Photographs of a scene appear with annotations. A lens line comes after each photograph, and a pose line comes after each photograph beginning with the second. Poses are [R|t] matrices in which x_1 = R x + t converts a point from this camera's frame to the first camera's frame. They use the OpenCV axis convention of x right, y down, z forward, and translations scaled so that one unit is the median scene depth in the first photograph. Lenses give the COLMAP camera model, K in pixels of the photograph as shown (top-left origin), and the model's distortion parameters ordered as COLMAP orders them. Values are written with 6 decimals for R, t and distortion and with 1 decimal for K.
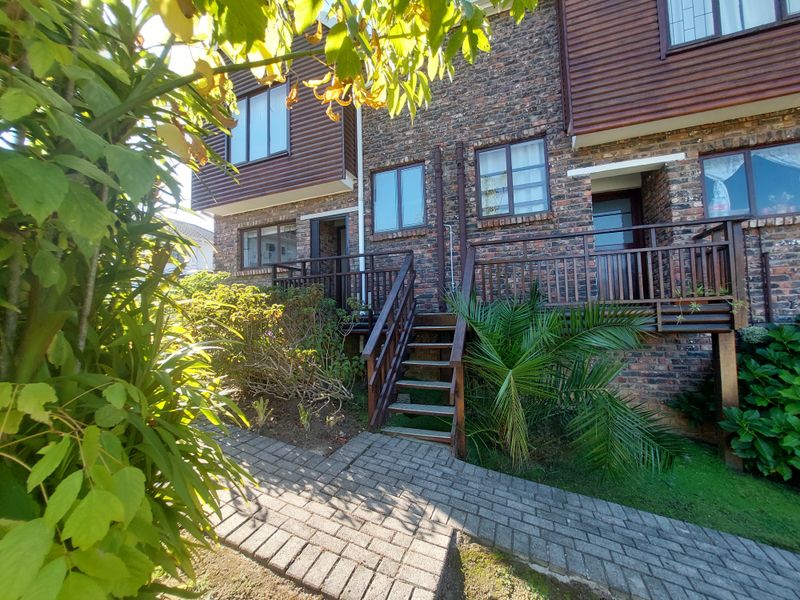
lens RADIAL K [[320.6, 0, 400.0], [0, 320.6, 300.0], [0, 0, 1]] dist [-0.017856, 0.000003]
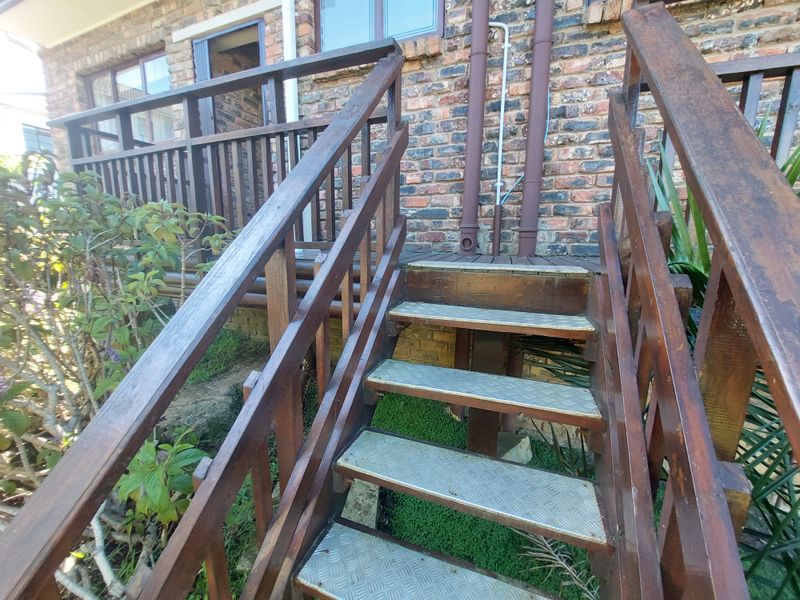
lens RADIAL K [[320.6, 0, 400.0], [0, 320.6, 300.0], [0, 0, 1]] dist [-0.017856, 0.000003]
pose [[0.999407, 0.032115, 0.012440, 0.036337], [-0.034118, 0.972488, 0.230440, 0.002498], [-0.004697, -0.230728, 0.973007, 0.550105]]
